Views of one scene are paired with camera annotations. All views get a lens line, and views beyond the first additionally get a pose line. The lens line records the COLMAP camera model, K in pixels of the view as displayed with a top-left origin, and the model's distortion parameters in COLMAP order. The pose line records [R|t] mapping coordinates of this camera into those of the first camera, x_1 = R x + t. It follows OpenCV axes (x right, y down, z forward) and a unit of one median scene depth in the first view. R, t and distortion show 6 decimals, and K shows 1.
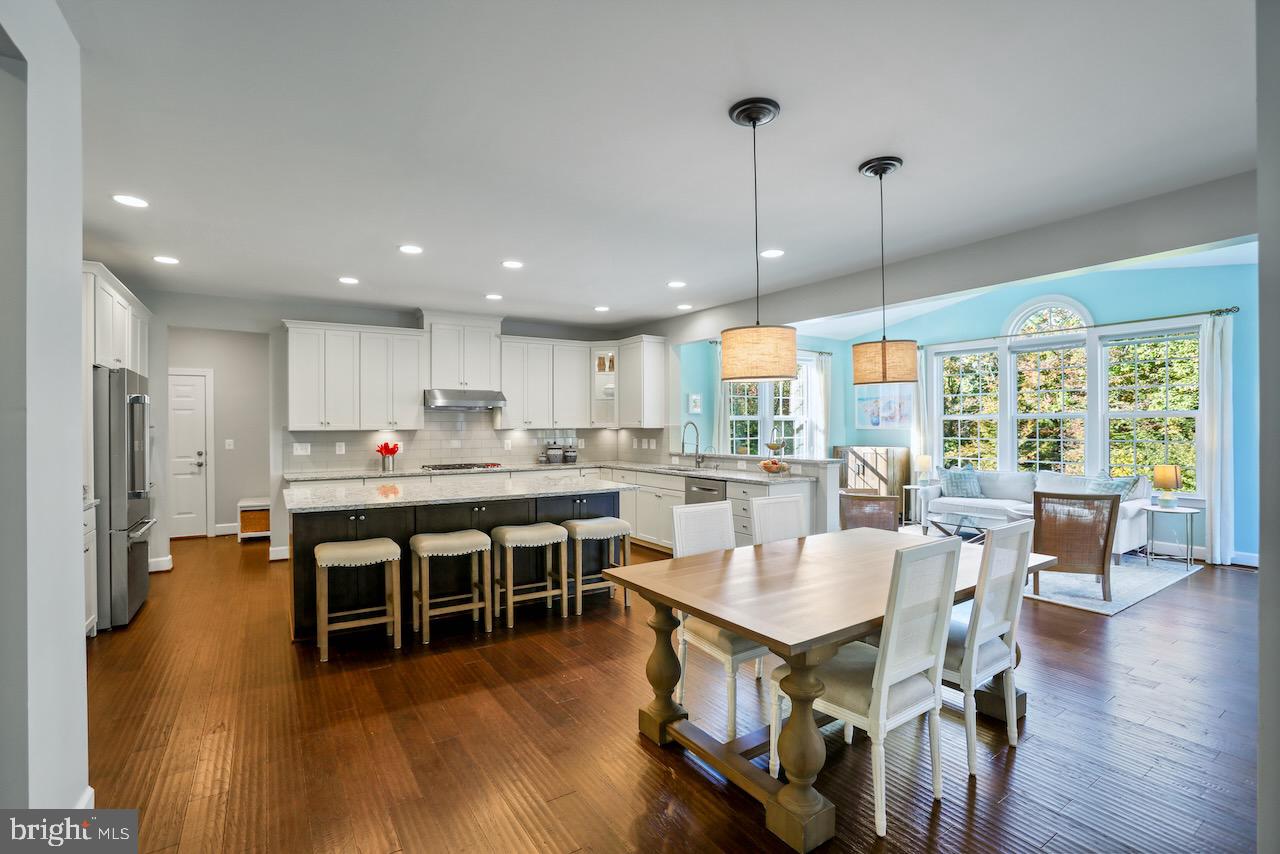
lens RADIAL K [[587.1, 0, 619.7], [0, 587.1, 426.7], [0, 0, 1]] dist [-0.040977, 0.007682]
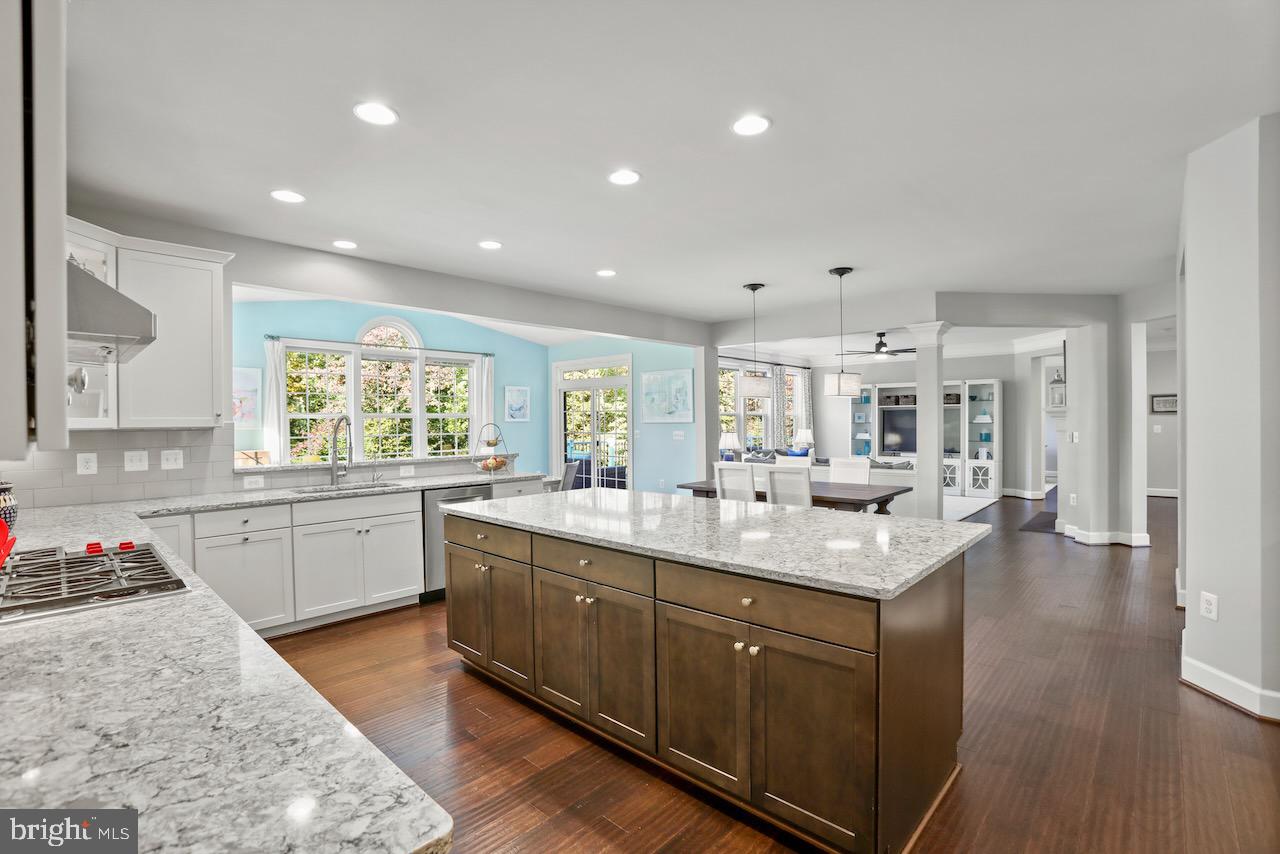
lens RADIAL K [[587.1, 0, 643.3], [0, 587.1, 426.9], [0, 0, 1]] dist [-0.040977, 0.007682]
pose [[-0.249223, -0.001840, 0.968444, -0.673725], [0.013201, 0.999899, 0.005297, 0.005072], [-0.968356, 0.014104, -0.249173, 0.917393]]
